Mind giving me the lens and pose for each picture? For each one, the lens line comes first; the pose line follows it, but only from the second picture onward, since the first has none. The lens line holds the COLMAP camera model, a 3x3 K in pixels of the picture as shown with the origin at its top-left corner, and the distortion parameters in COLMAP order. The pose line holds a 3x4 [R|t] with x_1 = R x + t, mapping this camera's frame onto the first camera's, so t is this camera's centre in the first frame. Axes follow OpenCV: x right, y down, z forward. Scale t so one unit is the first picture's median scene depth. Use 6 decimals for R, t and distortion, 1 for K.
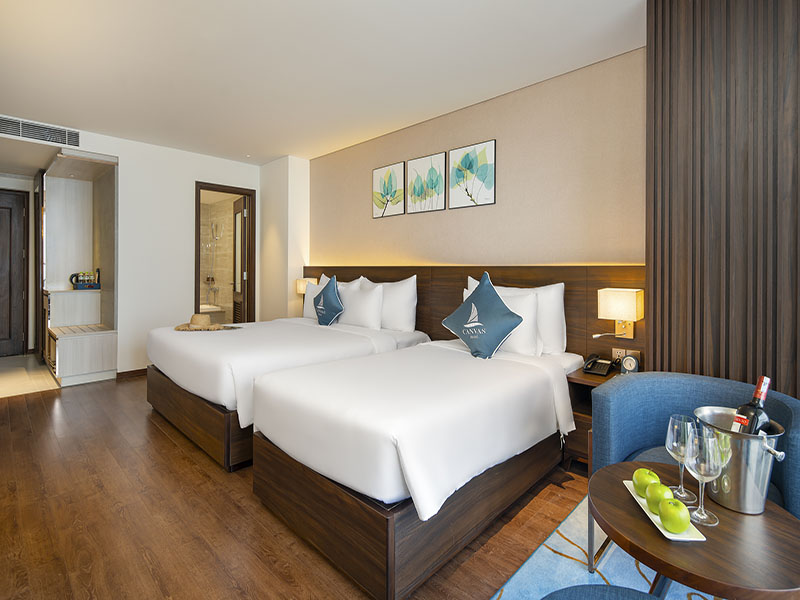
lens RADIAL K [[396.4, 0, 402.4], [0, 396.4, 267.1], [0, 0, 1]] dist [0.000391, -0.000057]
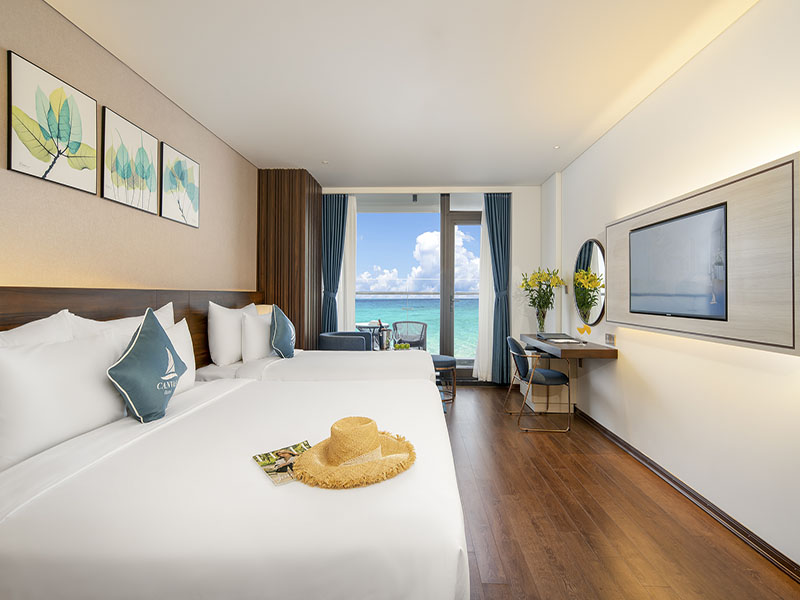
lens RADIAL K [[408.0, 0, 398.0], [0, 408.0, 292.7], [0, 0, 1]] dist [-0.001040, -0.001103]
pose [[-0.665451, -0.004649, 0.746427, -0.766795], [-0.011228, 0.999930, -0.003782, 0.001276], [-0.746357, -0.010898, -0.665456, 1.148797]]
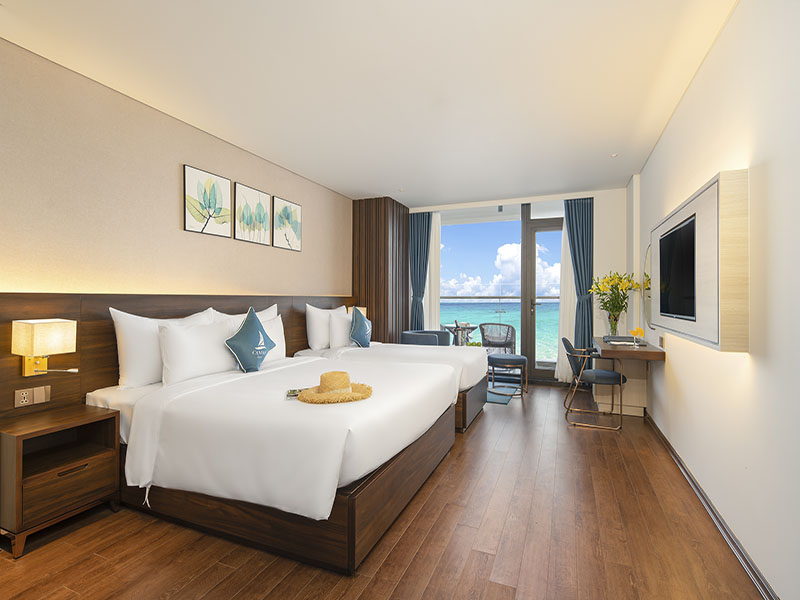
lens RADIAL K [[416.0, 0, 400.0], [0, 416.0, 300.0], [0, 0, 1]] dist [0.000107, -0.000152]
pose [[-0.375509, -0.007751, 0.926786, -1.111189], [-0.007327, 0.999959, 0.005394, 0.000479], [-0.926790, -0.004765, -0.375550, 1.078335]]
